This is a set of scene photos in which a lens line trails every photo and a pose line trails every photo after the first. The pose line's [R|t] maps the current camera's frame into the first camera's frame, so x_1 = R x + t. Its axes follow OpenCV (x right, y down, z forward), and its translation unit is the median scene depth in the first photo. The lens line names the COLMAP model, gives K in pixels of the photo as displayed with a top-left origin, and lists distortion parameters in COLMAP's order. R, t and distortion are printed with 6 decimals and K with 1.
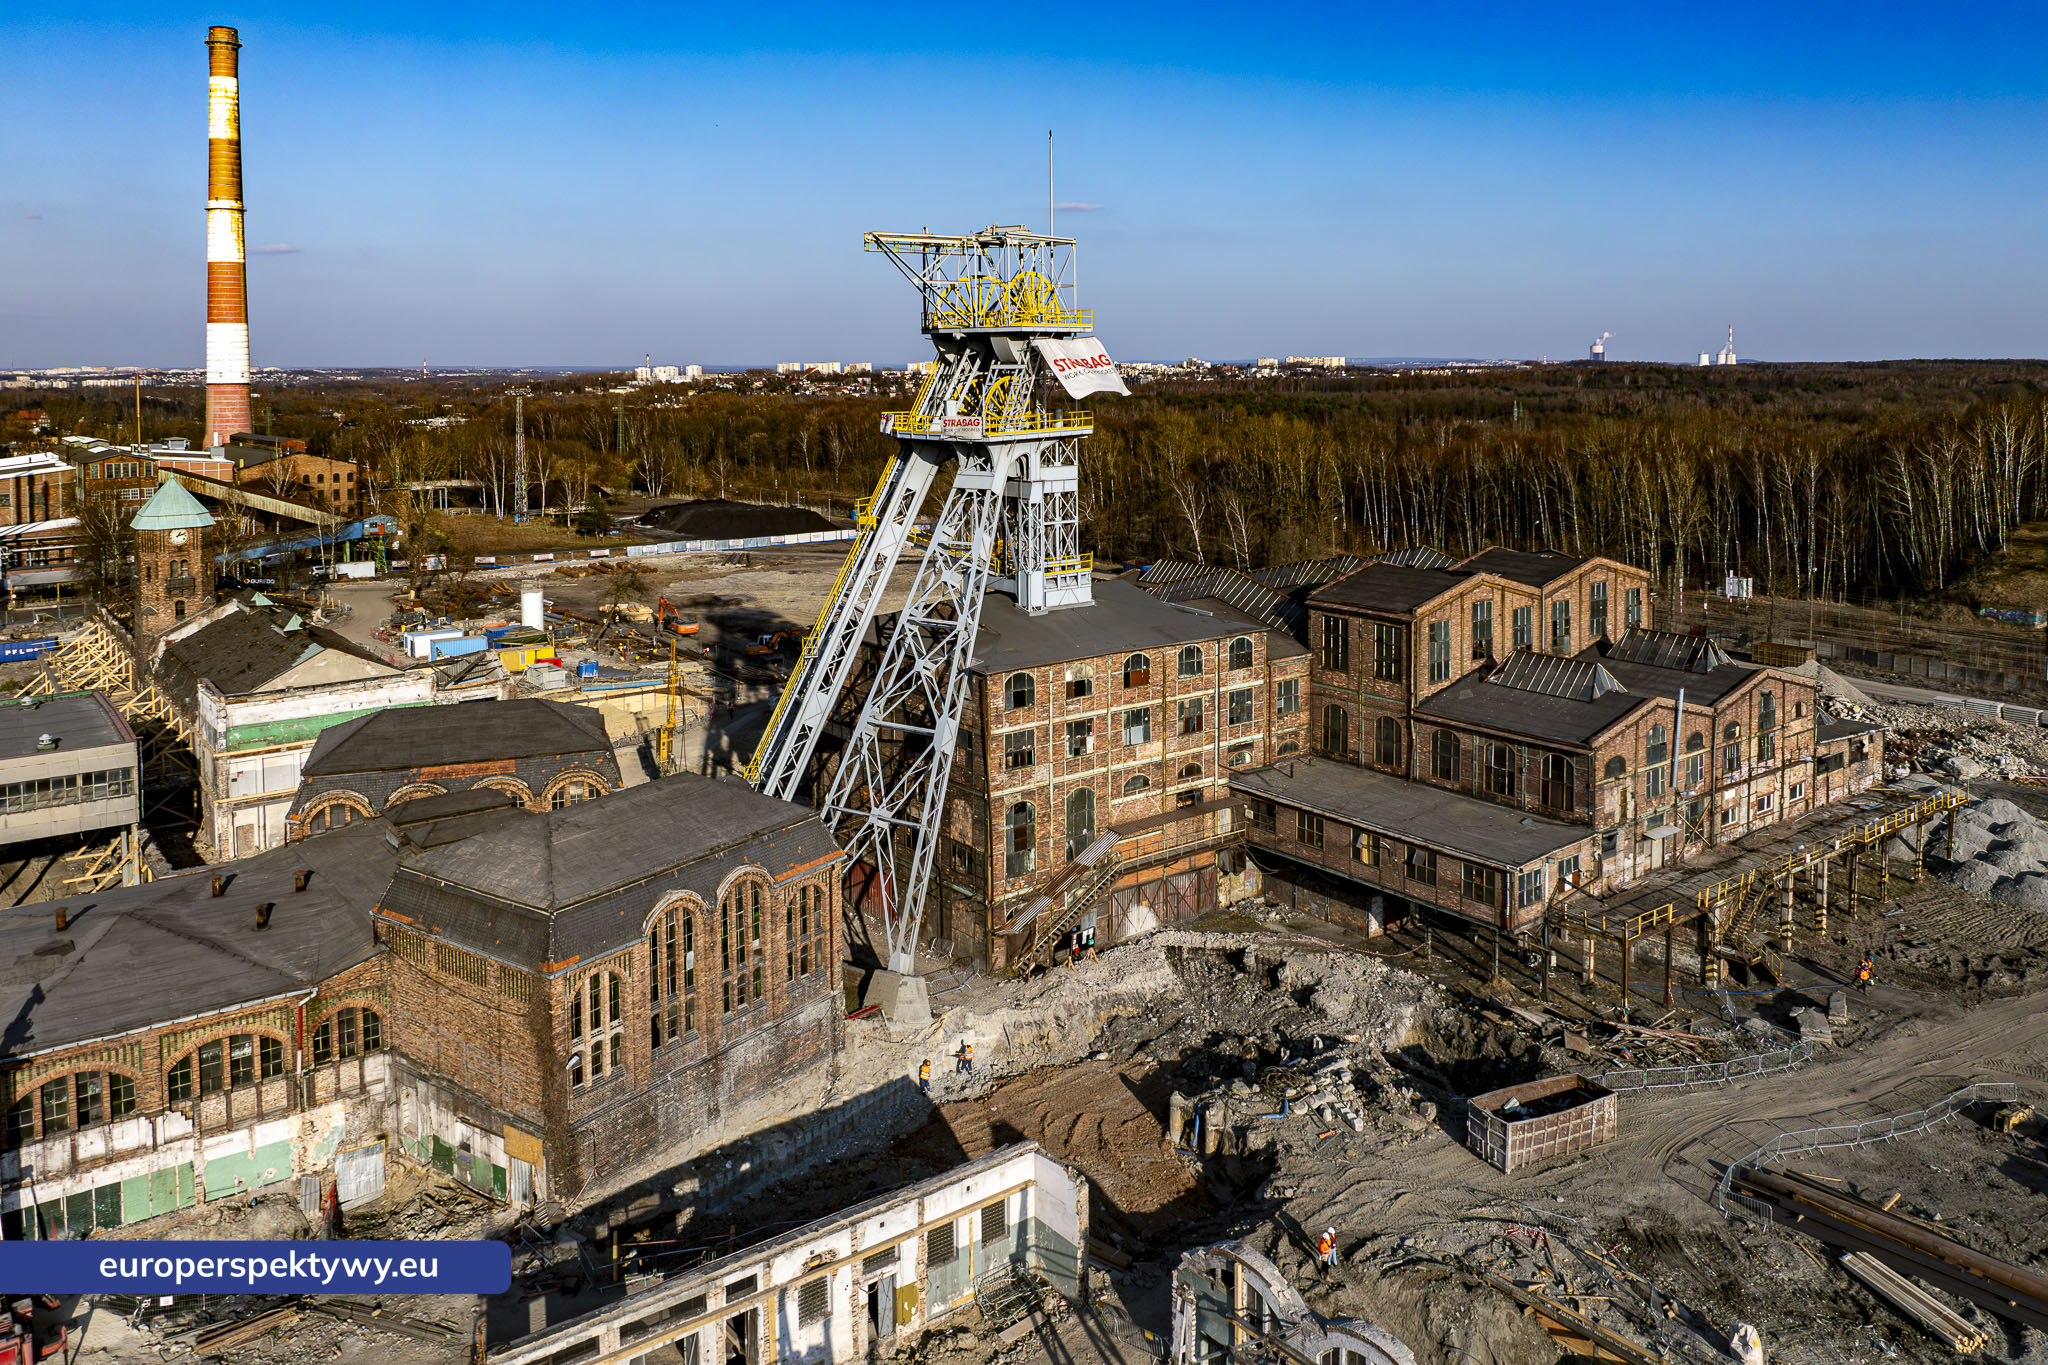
lens RADIAL K [[1534.3, 0, 1059.1], [0, 1534.3, 416.2], [0, 0, 1]] dist [-0.038511, 0.000809]
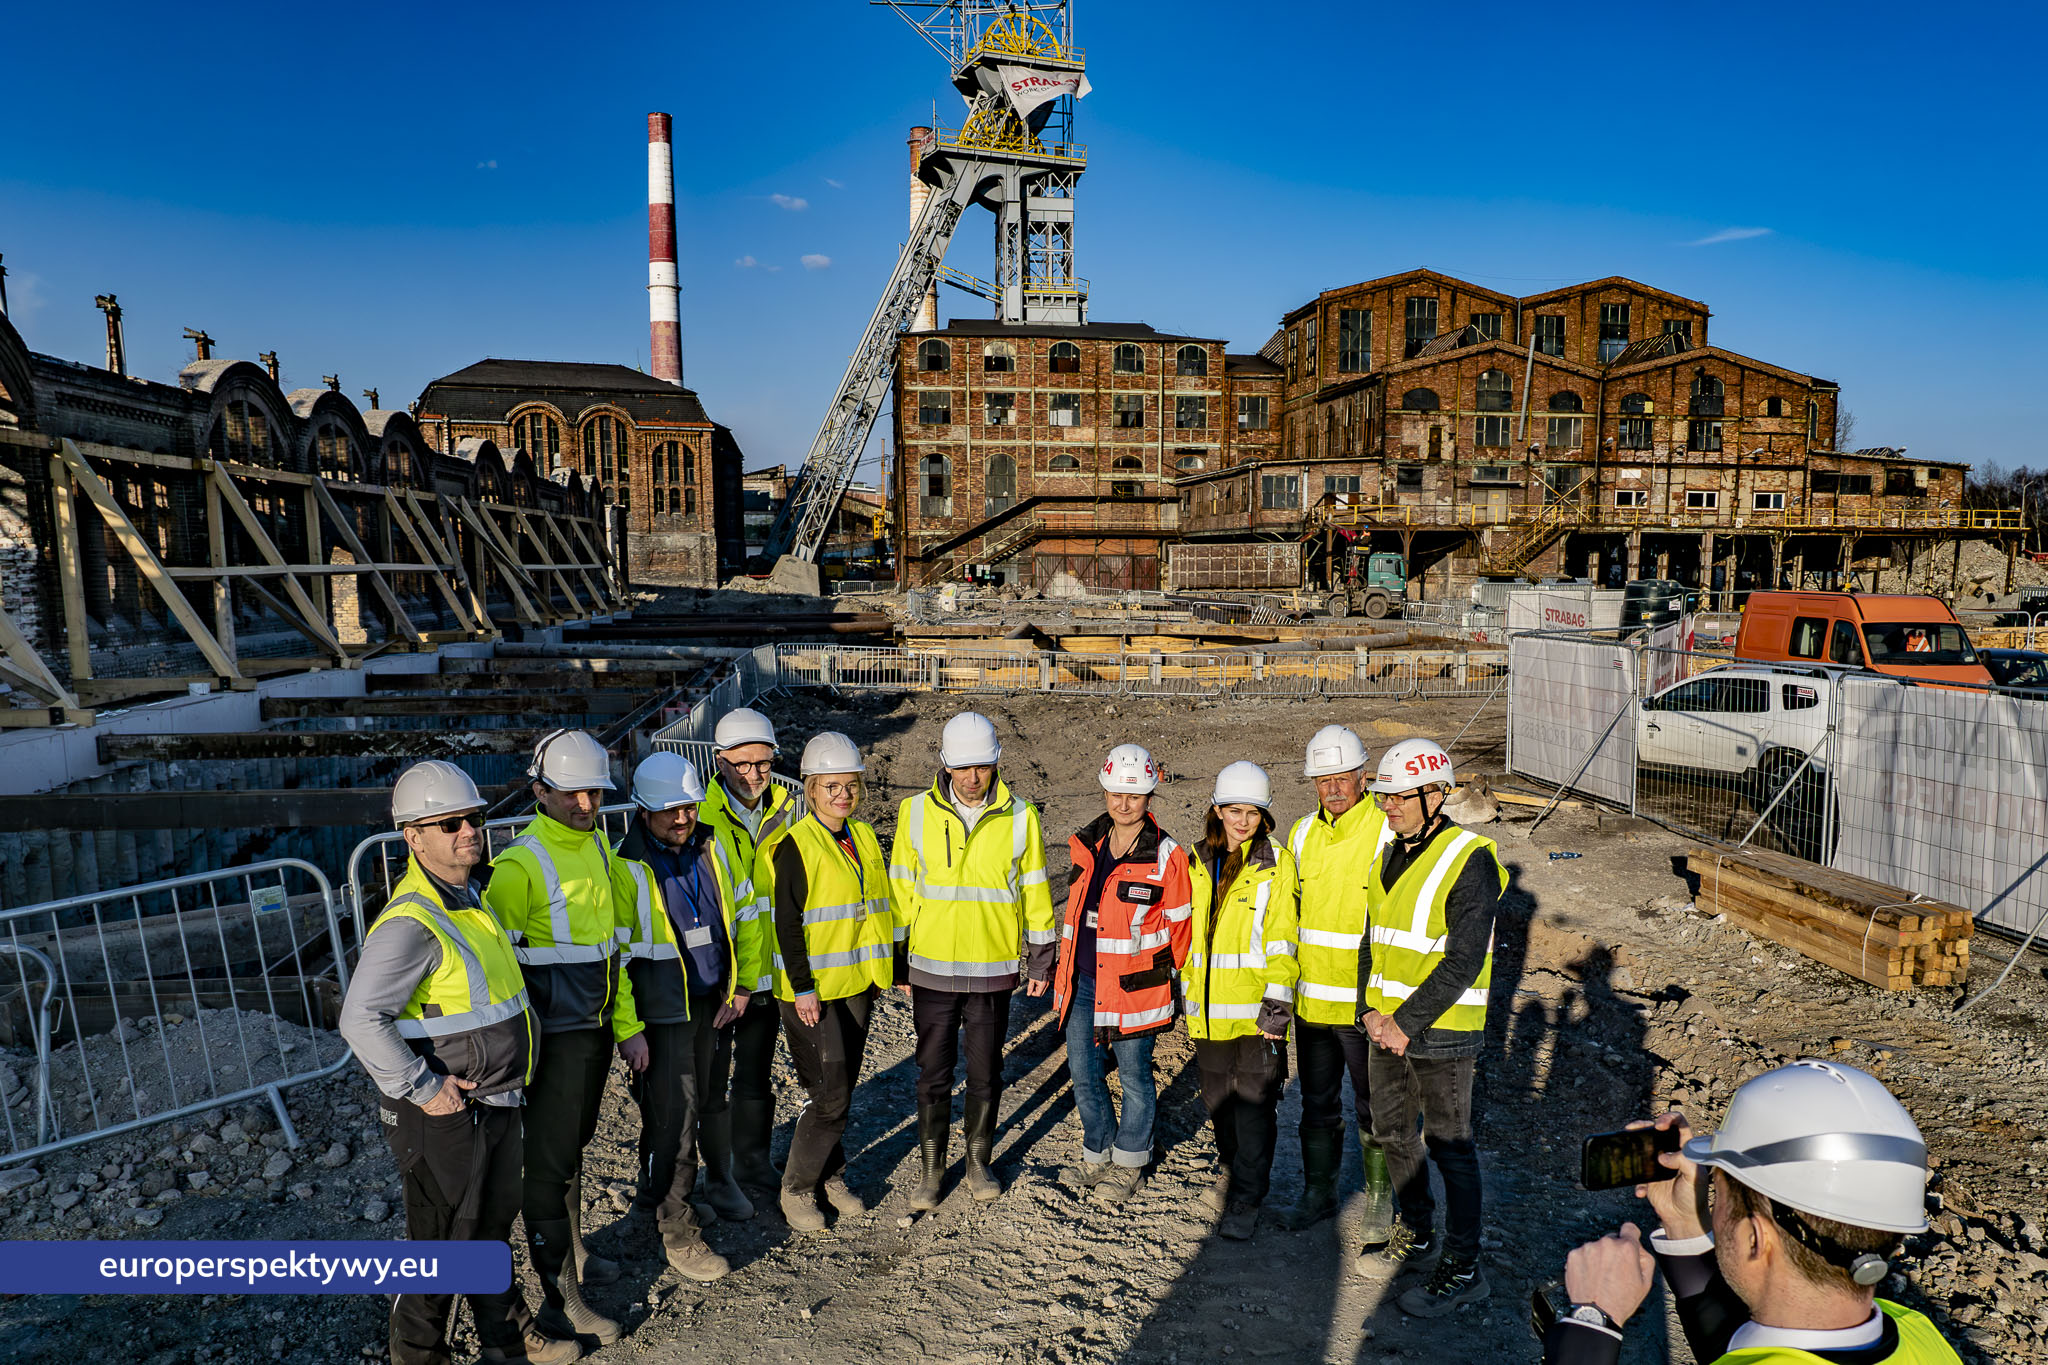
lens RADIAL K [[1604.9, 0, 1092.2], [0, 1604.9, 836.6], [0, 0, 1]] dist [-0.010227, -0.068448]
pose [[0.870951, 0.087562, -0.483506, 0.666574], [-0.022667, 0.990106, 0.138476, 0.350076], [0.490847, -0.109646, 0.864319, -0.043066]]
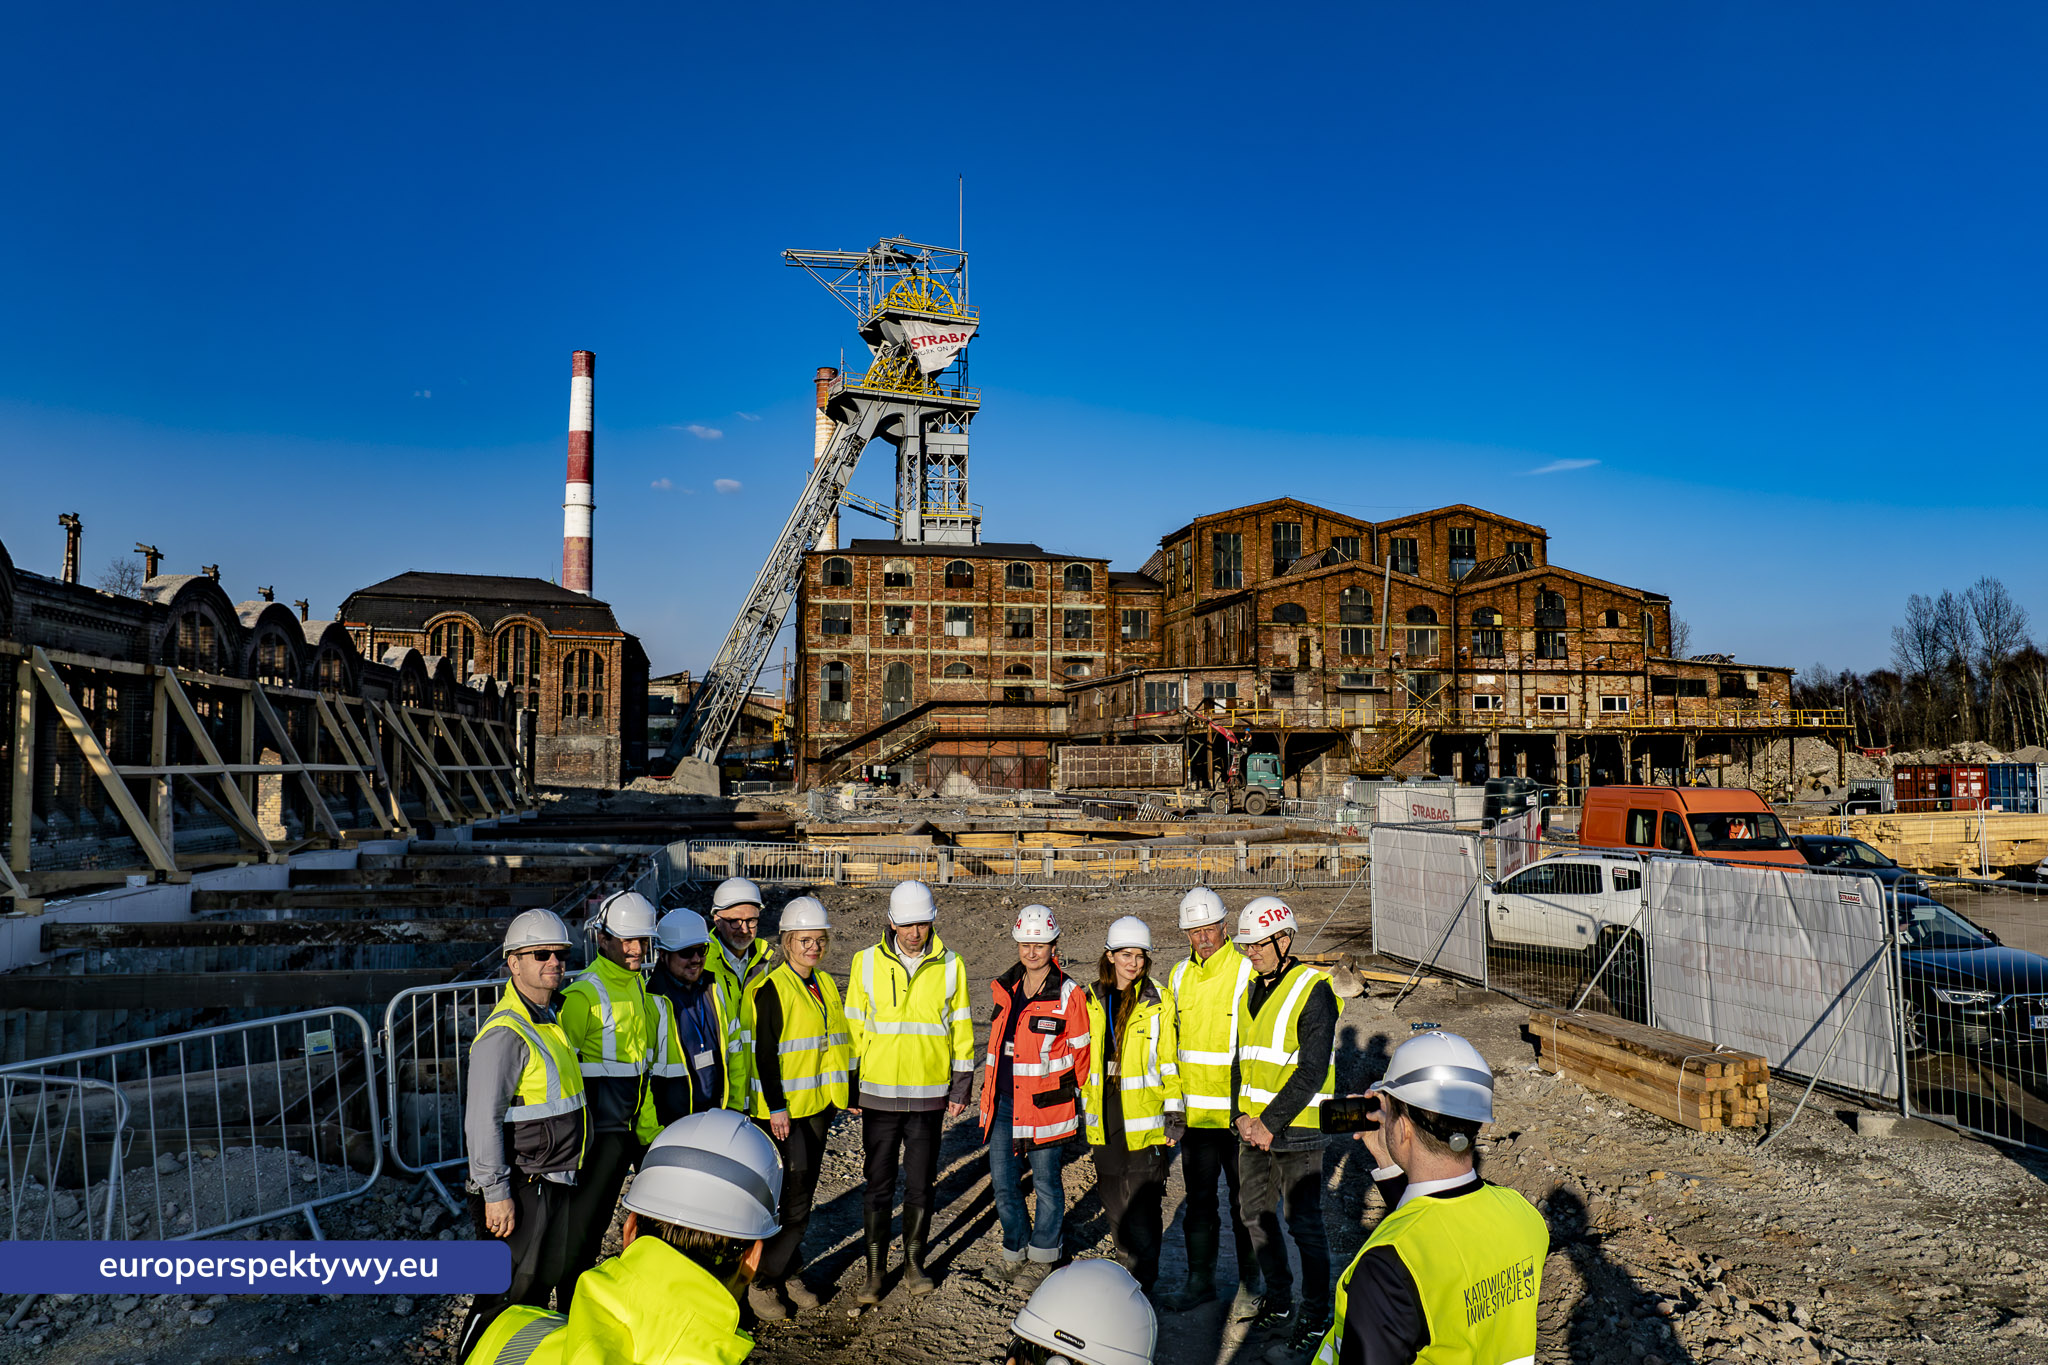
lens RADIAL K [[1572.6, 0, 1076.1], [0, 1572.6, 642.2], [0, 0, 1]] dist [-0.009397, -0.037948]
pose [[0.898383, -0.031148, -0.438108, 0.673365], [-0.018203, 0.993985, -0.107996, 0.350586], [0.438836, 0.104997, 0.892411, -0.057859]]
